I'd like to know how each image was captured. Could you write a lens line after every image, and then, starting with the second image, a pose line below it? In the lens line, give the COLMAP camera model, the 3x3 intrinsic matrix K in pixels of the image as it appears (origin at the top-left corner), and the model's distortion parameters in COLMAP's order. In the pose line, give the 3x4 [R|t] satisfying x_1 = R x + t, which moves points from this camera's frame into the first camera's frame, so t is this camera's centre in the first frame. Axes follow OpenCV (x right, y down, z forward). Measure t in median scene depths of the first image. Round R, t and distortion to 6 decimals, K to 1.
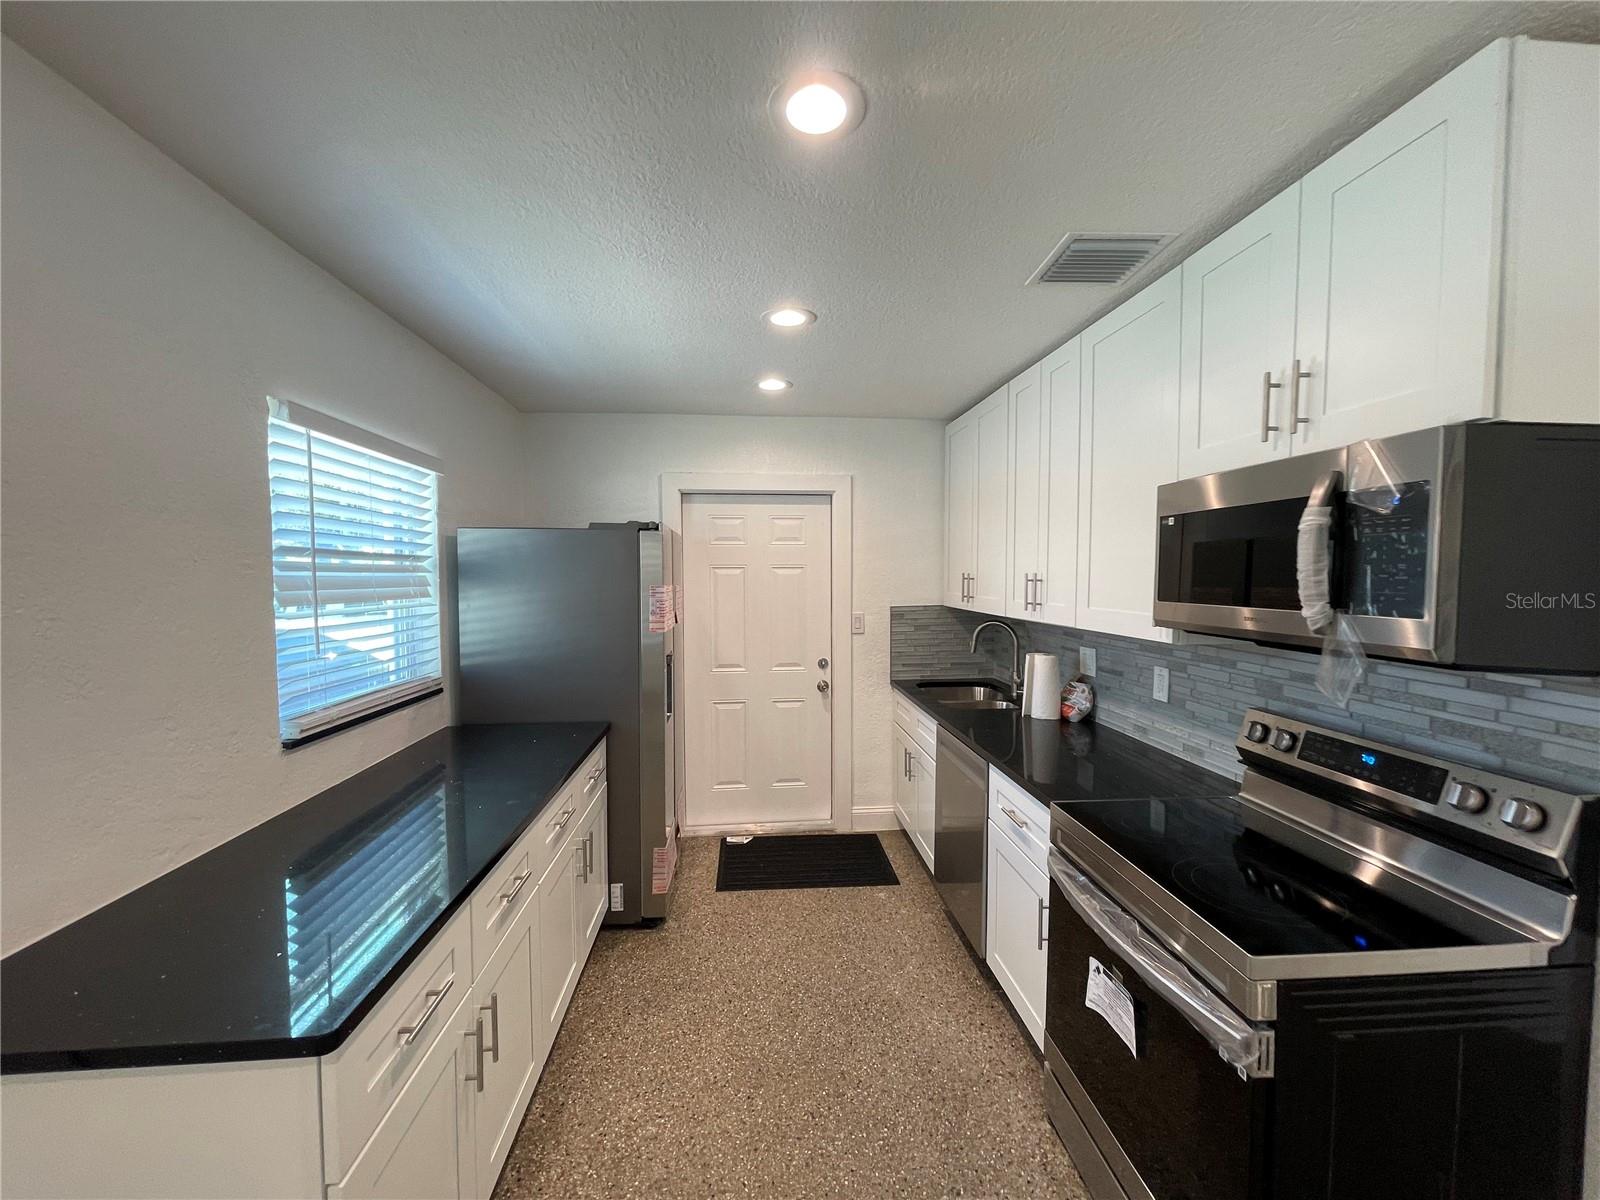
lens RADIAL K [[651.1, 0, 796.6], [0, 651.1, 597.6], [0, 0, 1]] dist [-0.003898, 0.001550]
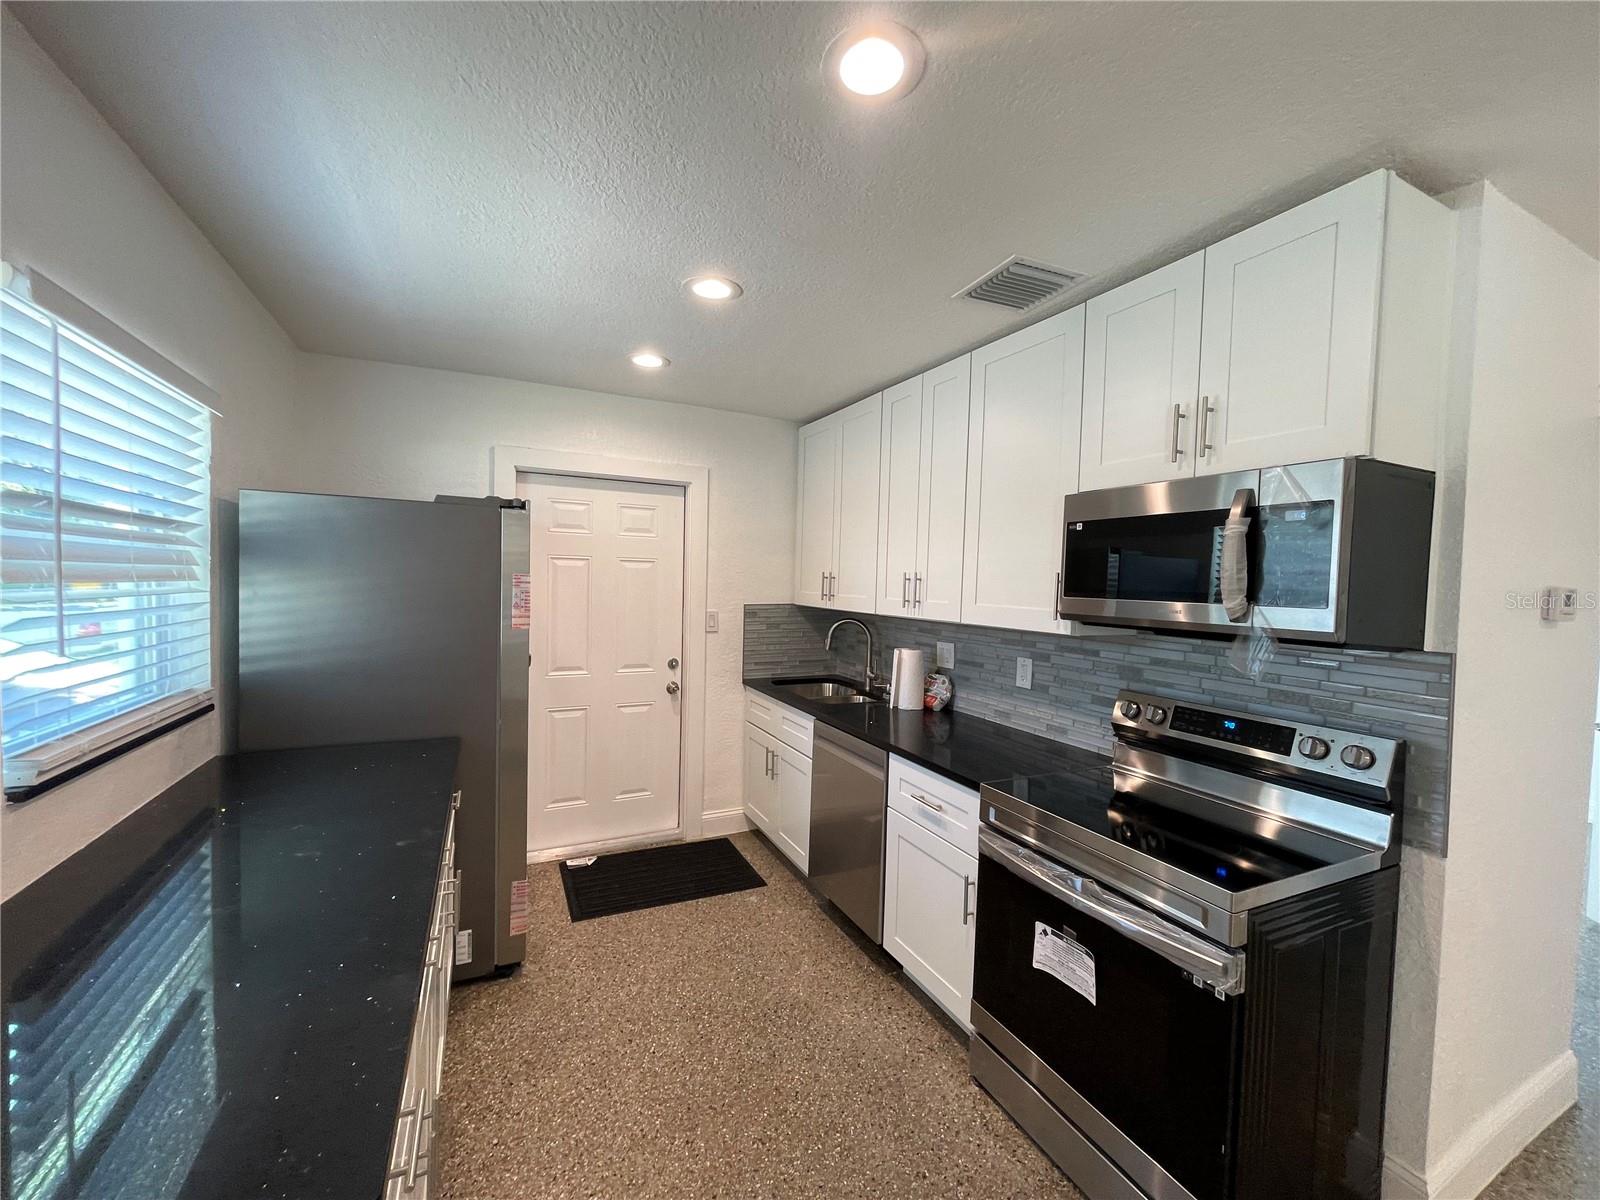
lens RADIAL K [[651.1, 0, 796.8], [0, 651.1, 599.6], [0, 0, 1]] dist [-0.003898, 0.001550]
pose [[0.932922, 0.015075, 0.359762, -0.228122], [-0.013980, 0.999886, -0.005645, 0.018370], [-0.359806, 0.000237, 0.933027, 0.090679]]
